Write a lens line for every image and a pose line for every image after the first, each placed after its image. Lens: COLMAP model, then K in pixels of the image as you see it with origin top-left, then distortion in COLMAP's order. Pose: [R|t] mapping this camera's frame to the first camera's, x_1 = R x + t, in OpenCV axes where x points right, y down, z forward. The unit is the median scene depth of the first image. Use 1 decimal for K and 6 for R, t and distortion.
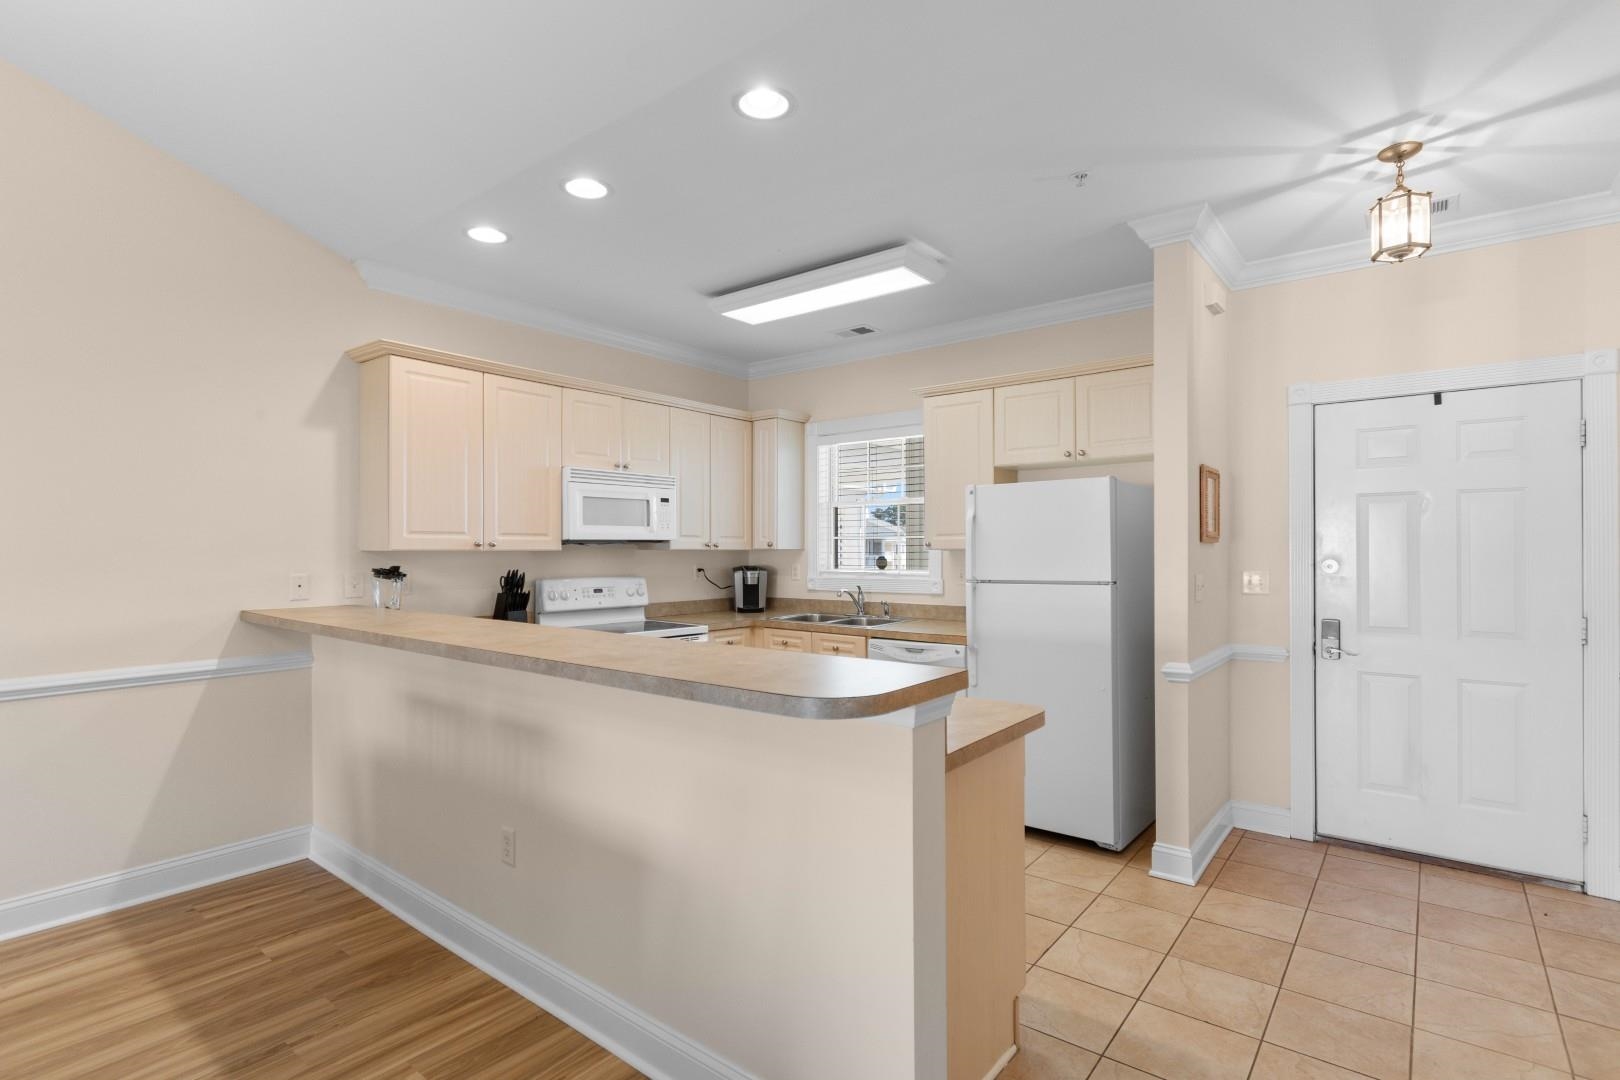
lens RADIAL K [[795.4, 0, 812.7], [0, 795.4, 549.0], [0, 0, 1]] dist [0.011700, -0.006089]
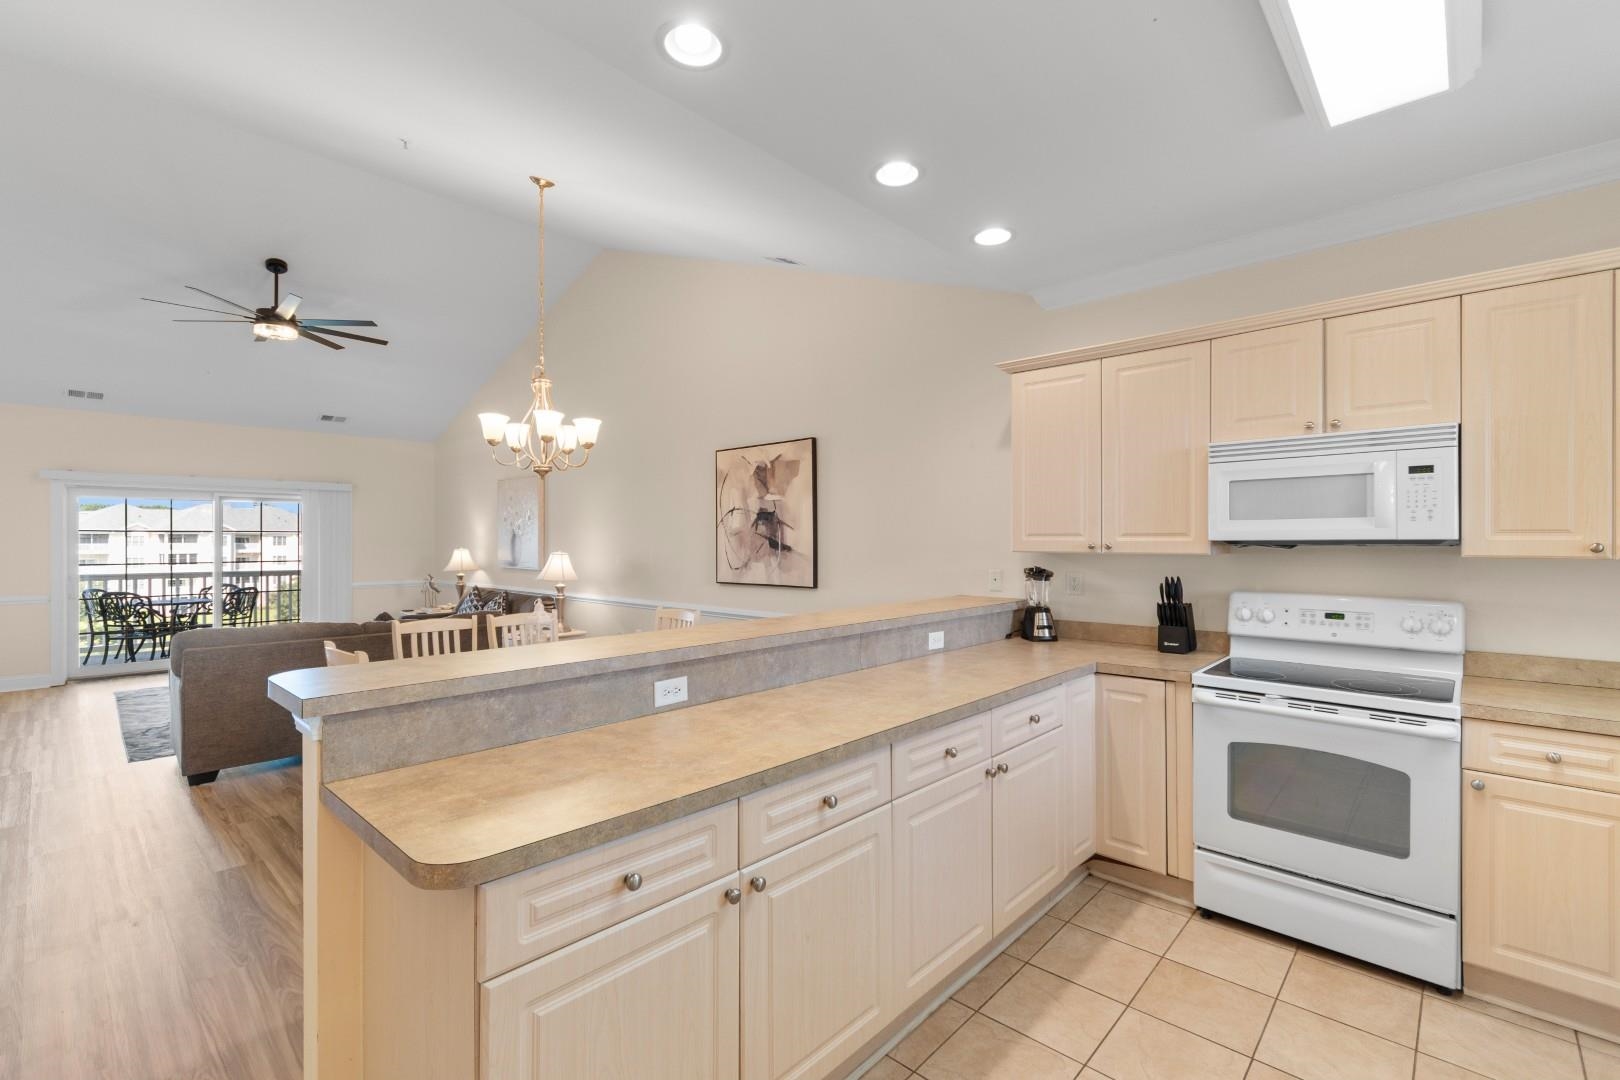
lens RADIAL K [[716.0, 0, 815.7], [0, 716.0, 538.3], [0, 0, 1]] dist [0.009245, -0.003207]
pose [[-0.078224, -0.001346, -0.996935, 0.458090], [0.001357, 0.999998, -0.001456, -0.015356], [0.996935, -0.001466, -0.078222, 0.778925]]
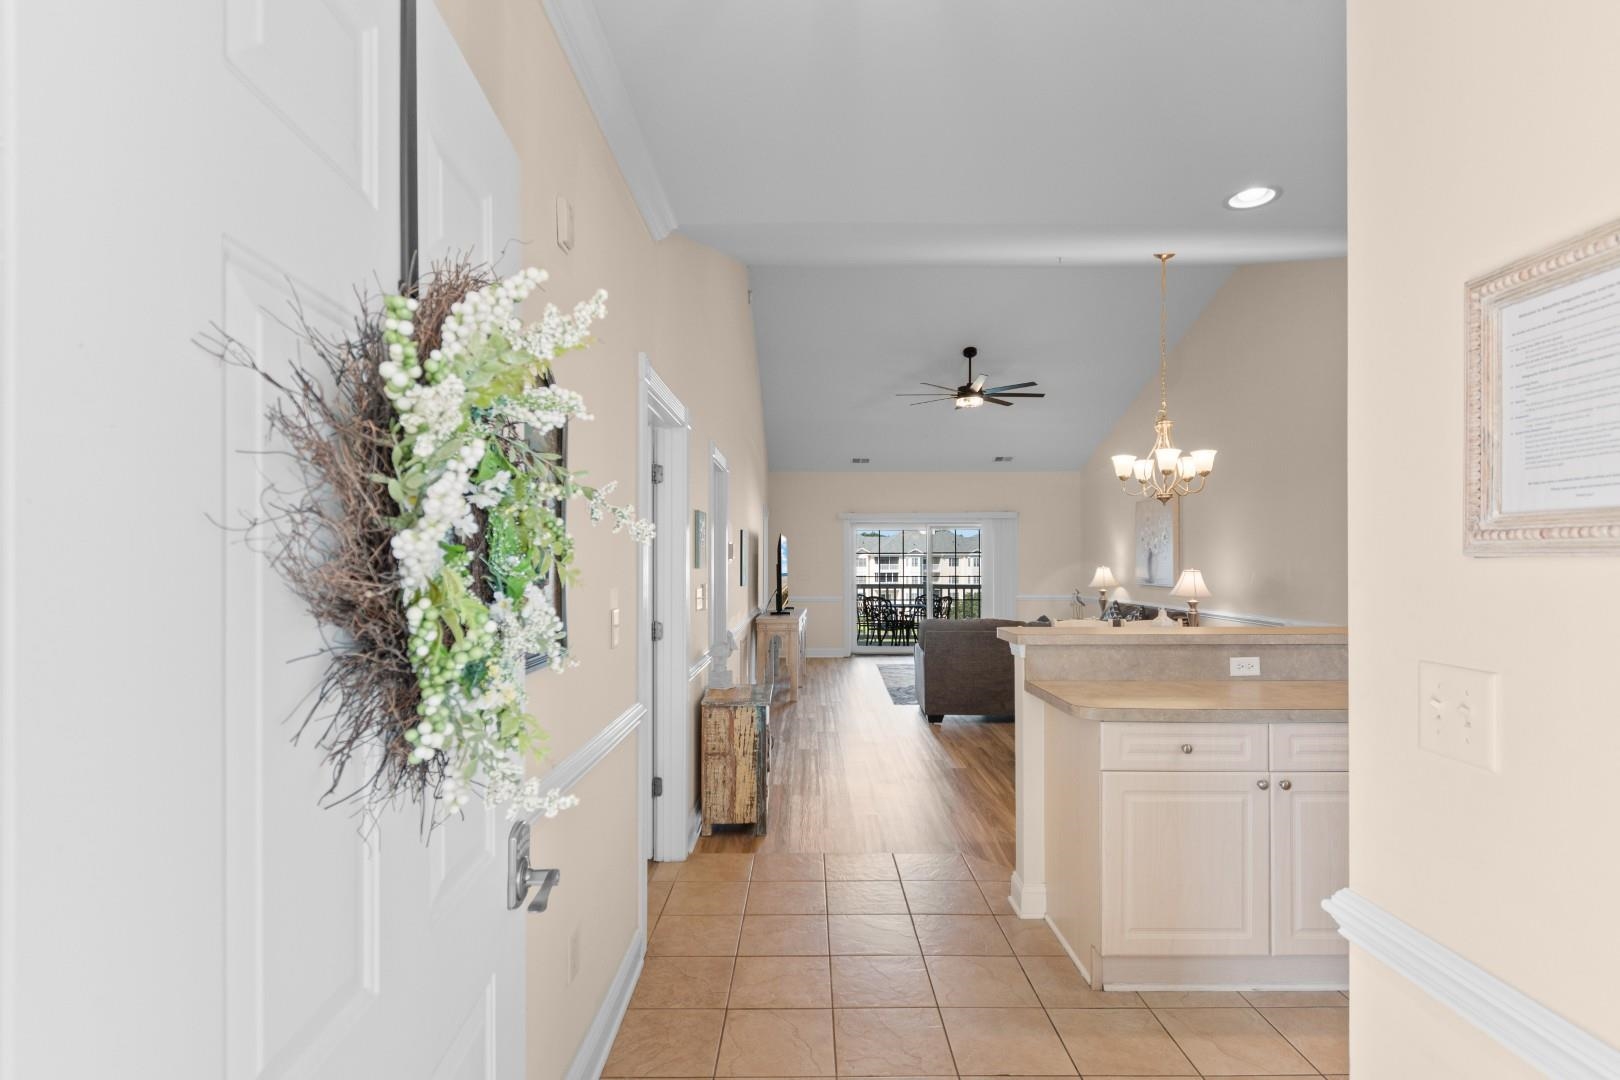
lens RADIAL K [[795.4, 0, 818.1], [0, 795.4, 555.3], [0, 0, 1]] dist [0.011700, -0.006089]
pose [[-0.774724, -0.004580, -0.632283, 0.784917], [0.001134, 0.999962, -0.008631, -0.005362], [0.632298, -0.007404, -0.774690, 0.990063]]
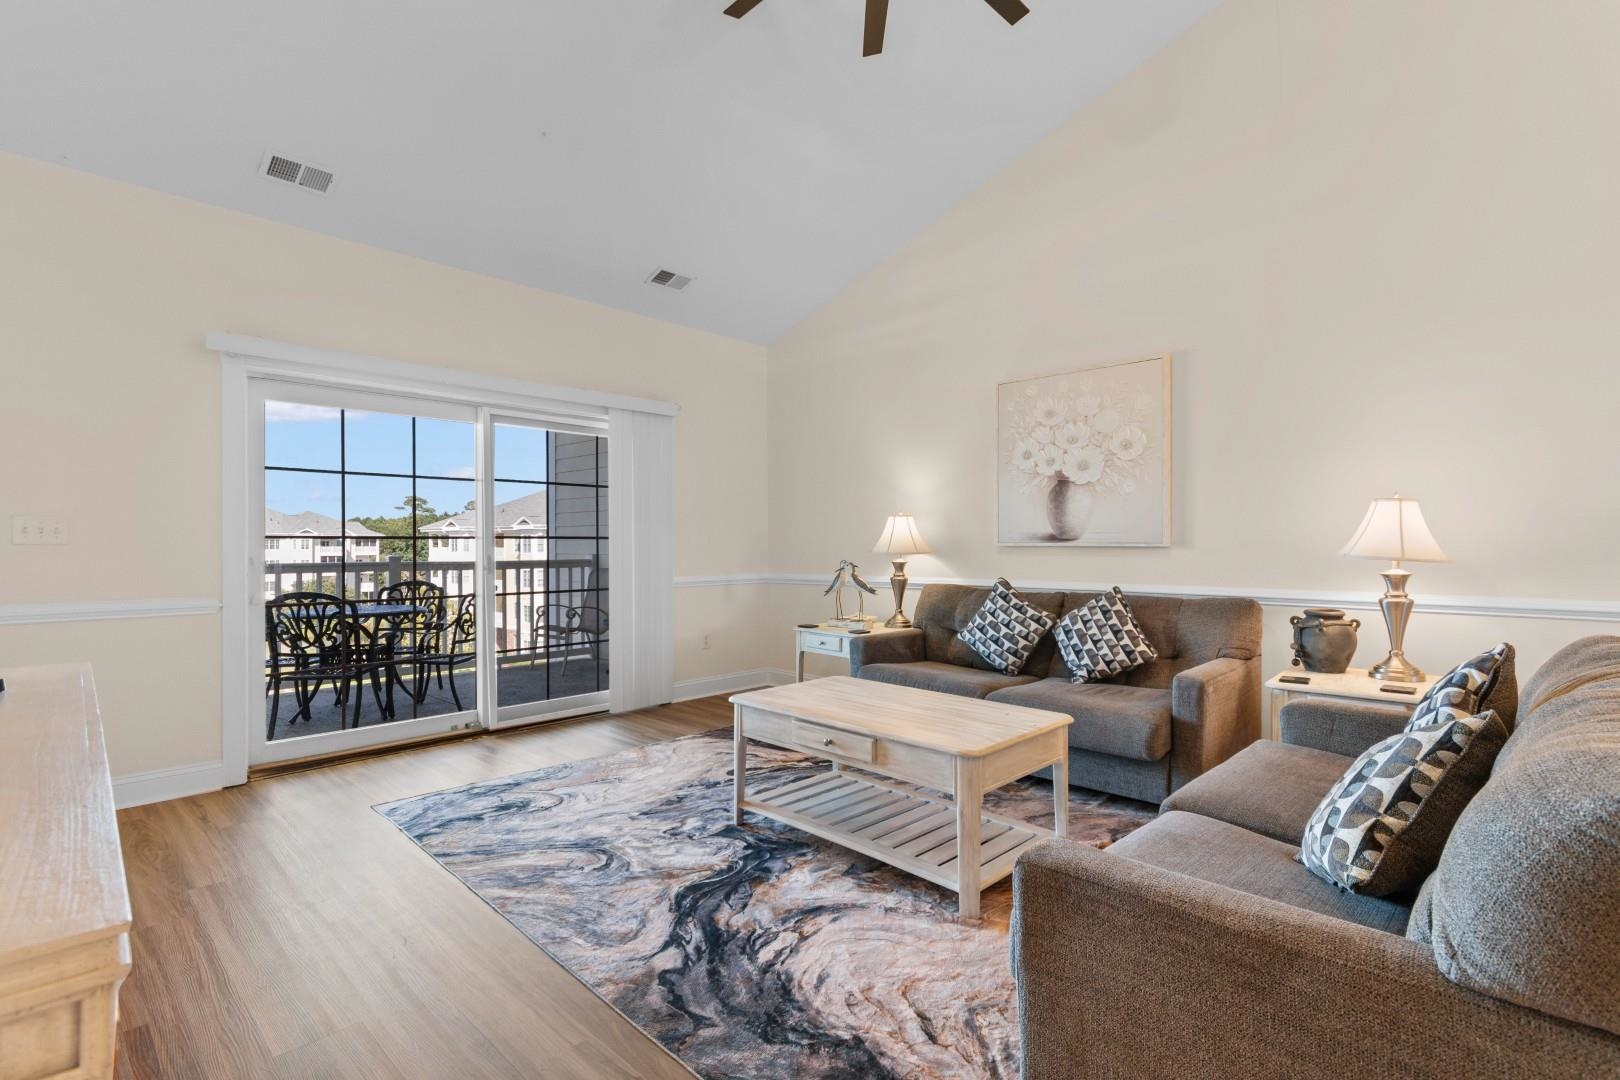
lens RADIAL K [[756.7, 0, 825.3], [0, 756.7, 542.9], [0, 0, 1]] dist [0.006290, 0.000584]
pose [[-0.080923, -0.000104, -0.996720, -0.360502], [0.004564, 0.999989, -0.000474, 0.062754], [0.996710, -0.004587, -0.080922, -0.513330]]
